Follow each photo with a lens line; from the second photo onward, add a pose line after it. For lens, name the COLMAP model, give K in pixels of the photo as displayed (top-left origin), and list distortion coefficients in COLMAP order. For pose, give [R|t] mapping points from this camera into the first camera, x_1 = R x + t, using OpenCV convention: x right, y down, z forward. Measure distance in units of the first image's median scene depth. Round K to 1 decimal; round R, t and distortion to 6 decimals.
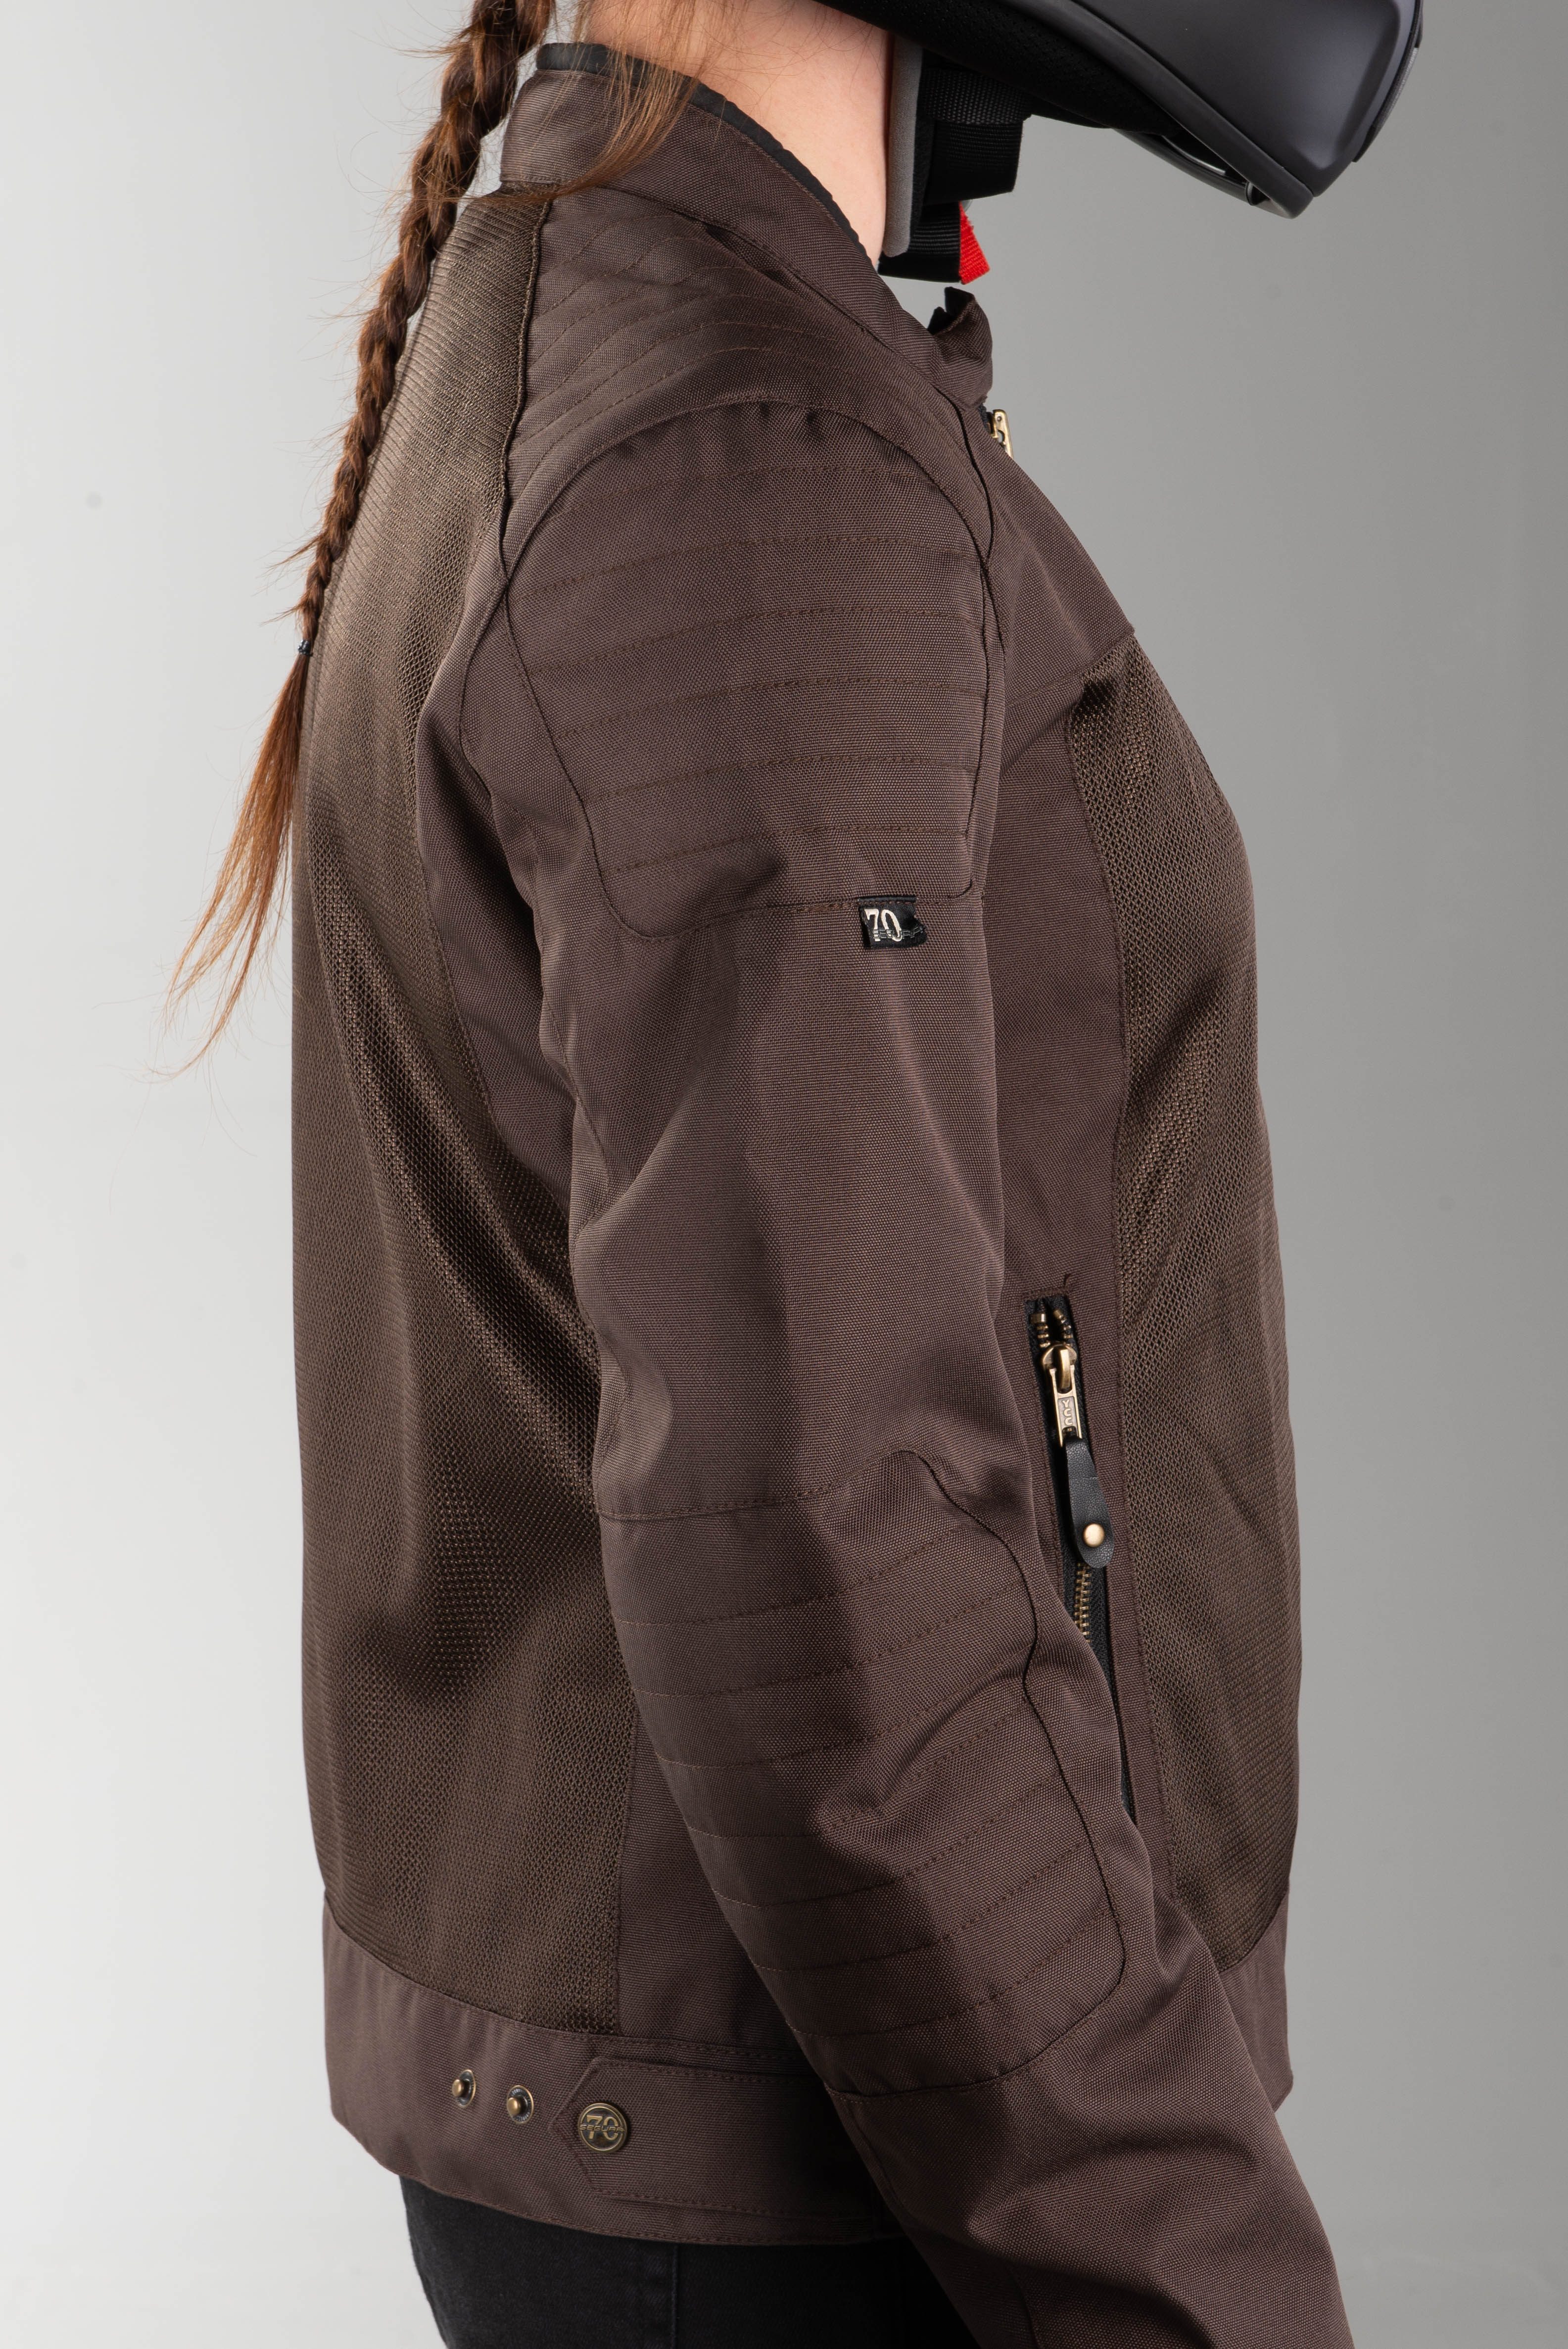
lens RADIAL K [[5963.1, 0, 1098.6], [0, 5963.1, 1176.3], [0, 0, 1]] dist [-0.002047, -0.507152]
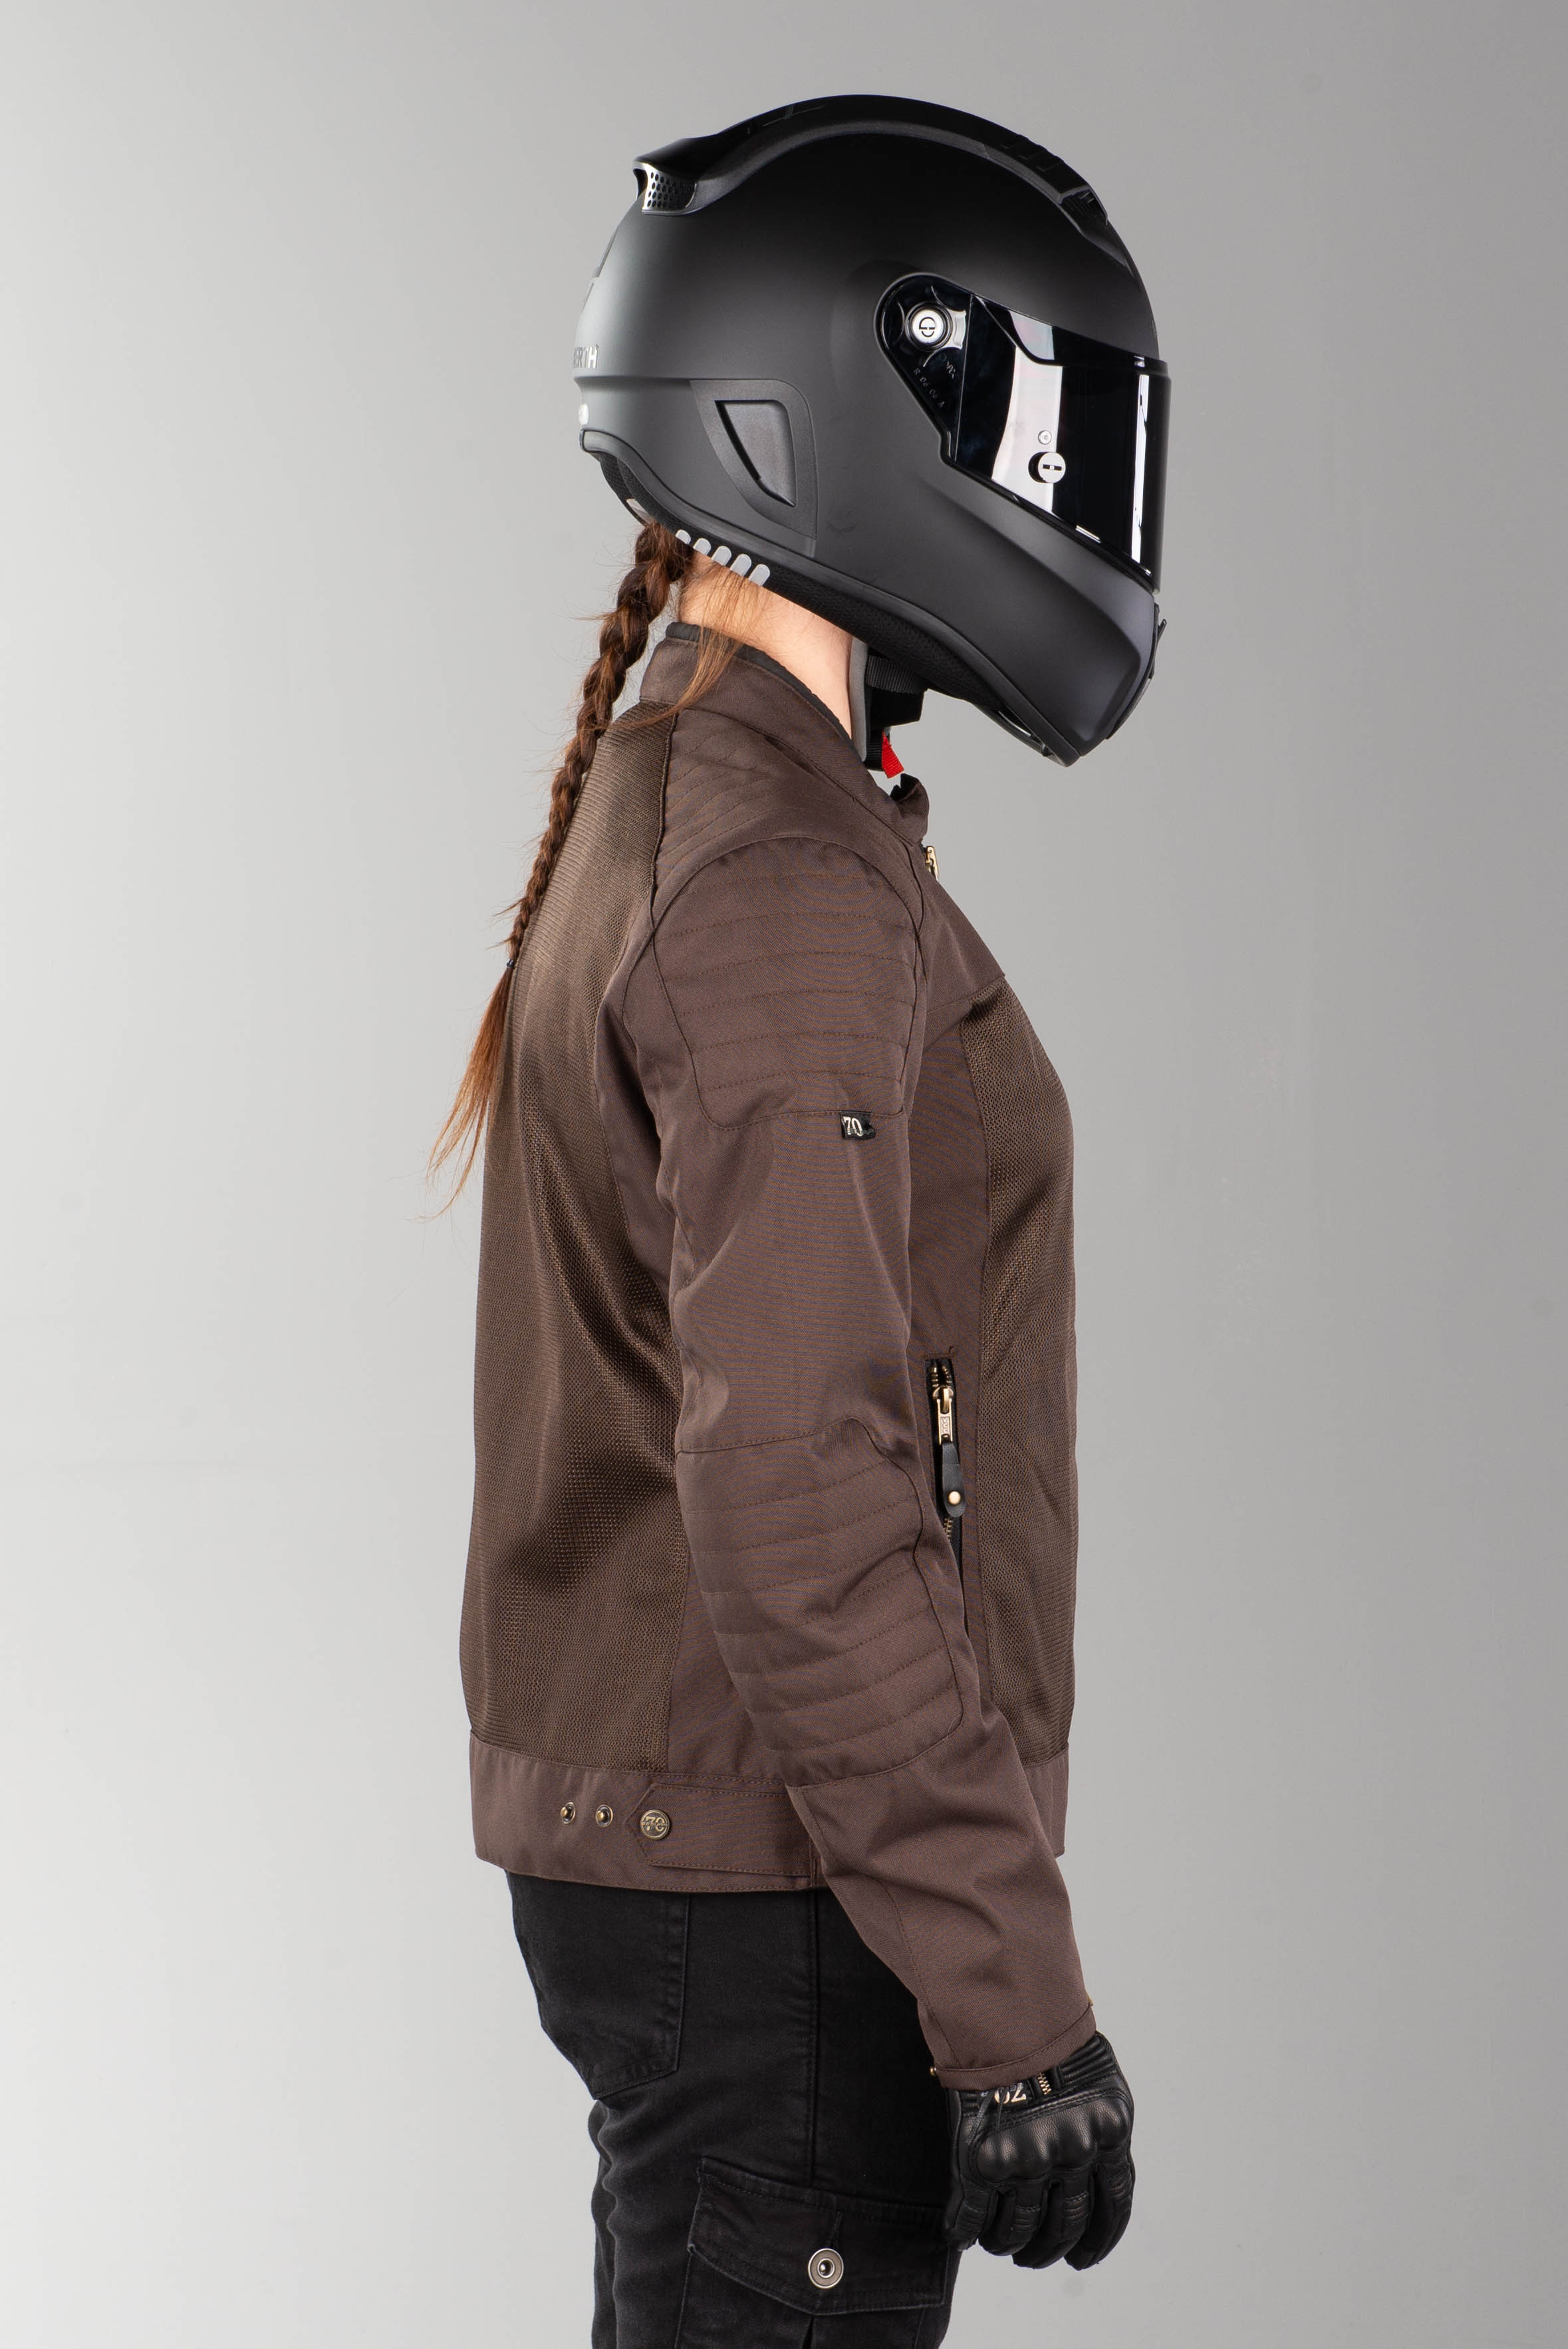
lens RADIAL K [[5590.5, 0, 785.3], [0, 5590.5, 1027.9], [0, 0, 1]] dist [0.012824, 0.381792]
pose [[0.998506, 0.044232, -0.032069, -0.003970], [-0.046811, 0.995305, -0.084710, 0.067326], [0.028172, 0.086084, 0.995889, -0.645432]]
